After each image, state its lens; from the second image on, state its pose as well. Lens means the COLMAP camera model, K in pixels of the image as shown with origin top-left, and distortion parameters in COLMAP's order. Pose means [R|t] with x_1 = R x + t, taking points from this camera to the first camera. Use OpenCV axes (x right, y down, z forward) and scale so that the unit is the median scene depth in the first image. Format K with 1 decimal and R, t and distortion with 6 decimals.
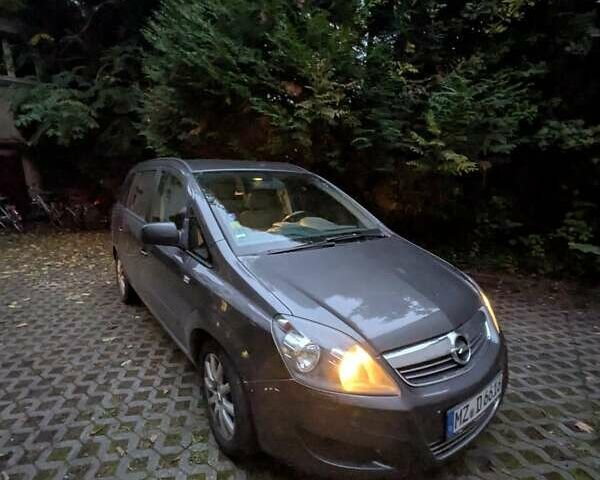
lens RADIAL K [[366.6, 0, 300.0], [0, 366.6, 240.0], [0, 0, 1]] dist [-0.017833, 0.021205]
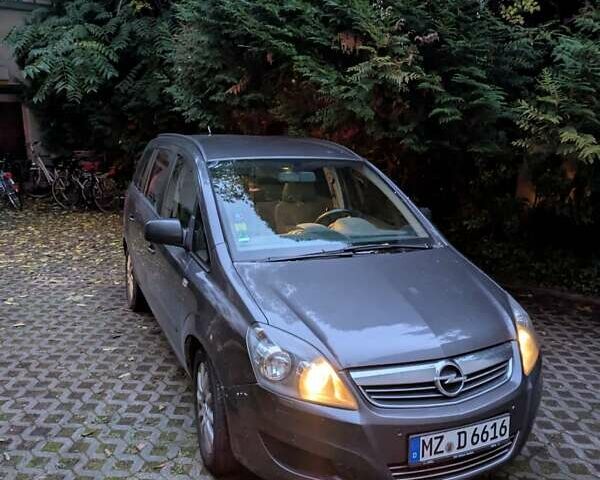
lens RADIAL K [[649.1, 0, 302.3], [0, 649.1, 227.0], [0, 0, 1]] dist [0.036424, 0.003533]
pose [[0.972836, 0.053035, -0.225340, 0.274520], [-0.054434, 0.998517, 0.000005, -0.040403], [0.225006, 0.012262, 0.974280, -0.434315]]
